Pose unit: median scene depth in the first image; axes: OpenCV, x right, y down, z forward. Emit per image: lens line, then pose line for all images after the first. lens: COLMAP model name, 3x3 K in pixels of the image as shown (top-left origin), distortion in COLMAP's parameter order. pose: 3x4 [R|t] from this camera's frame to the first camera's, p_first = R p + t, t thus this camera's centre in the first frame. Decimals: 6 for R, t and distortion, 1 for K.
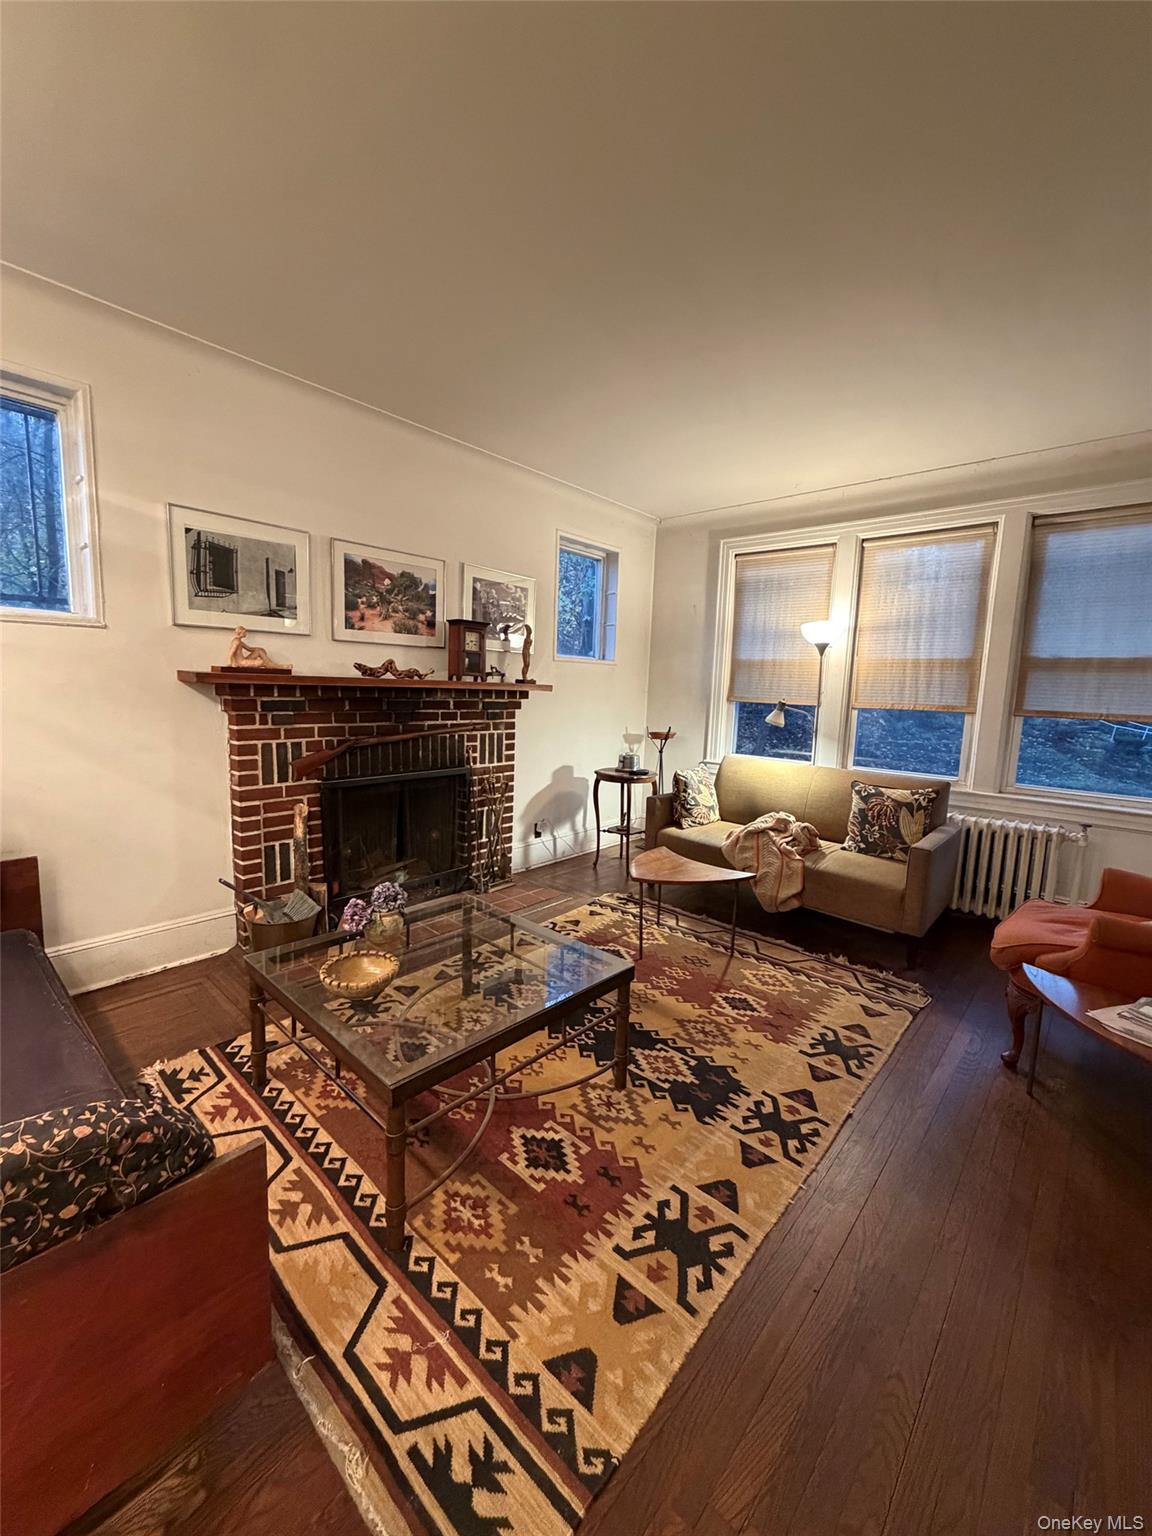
lens RADIAL K [[612.6, 0, 577.6], [0, 612.6, 760.8], [0, 0, 1]] dist [-0.001142, 0.000268]
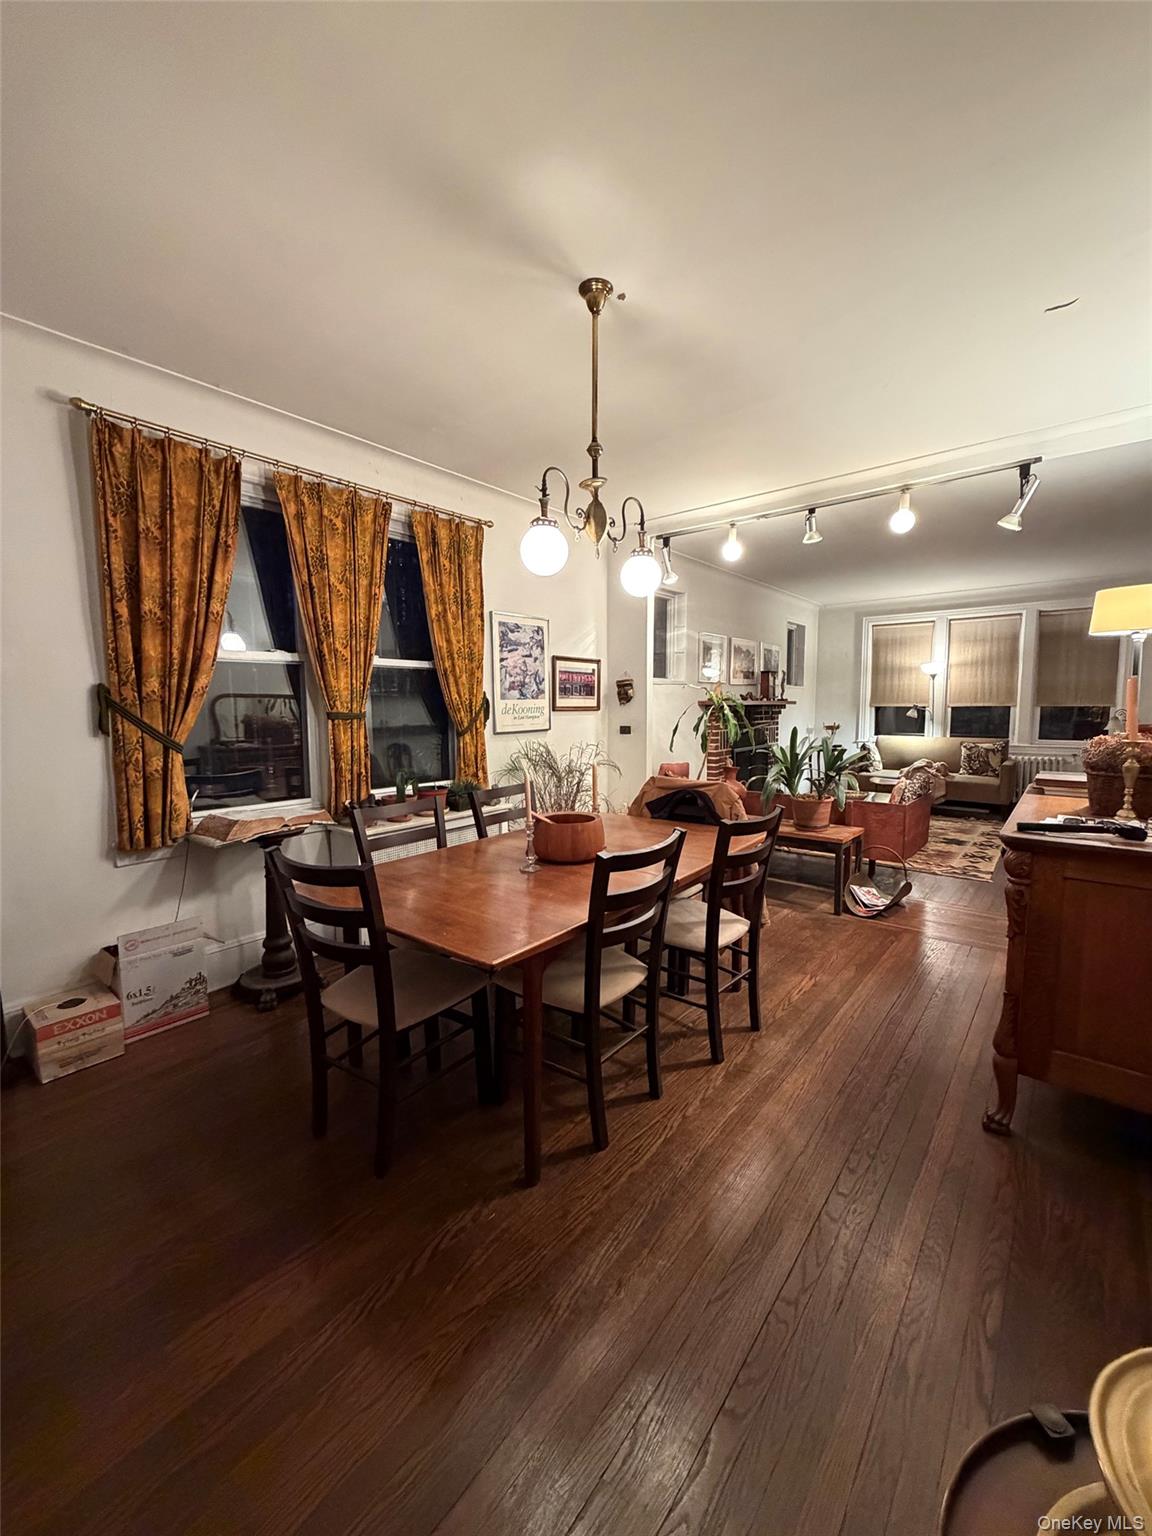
lens RADIAL K [[612.6, 0, 577.1], [0, 612.6, 762.7], [0, 0, 1]] dist [-0.001142, 0.000268]
pose [[0.998349, -0.045121, 0.035539, -1.108281], [0.046066, 0.998594, -0.026247, 0.119728], [-0.034305, 0.027841, 0.999024, -1.216283]]
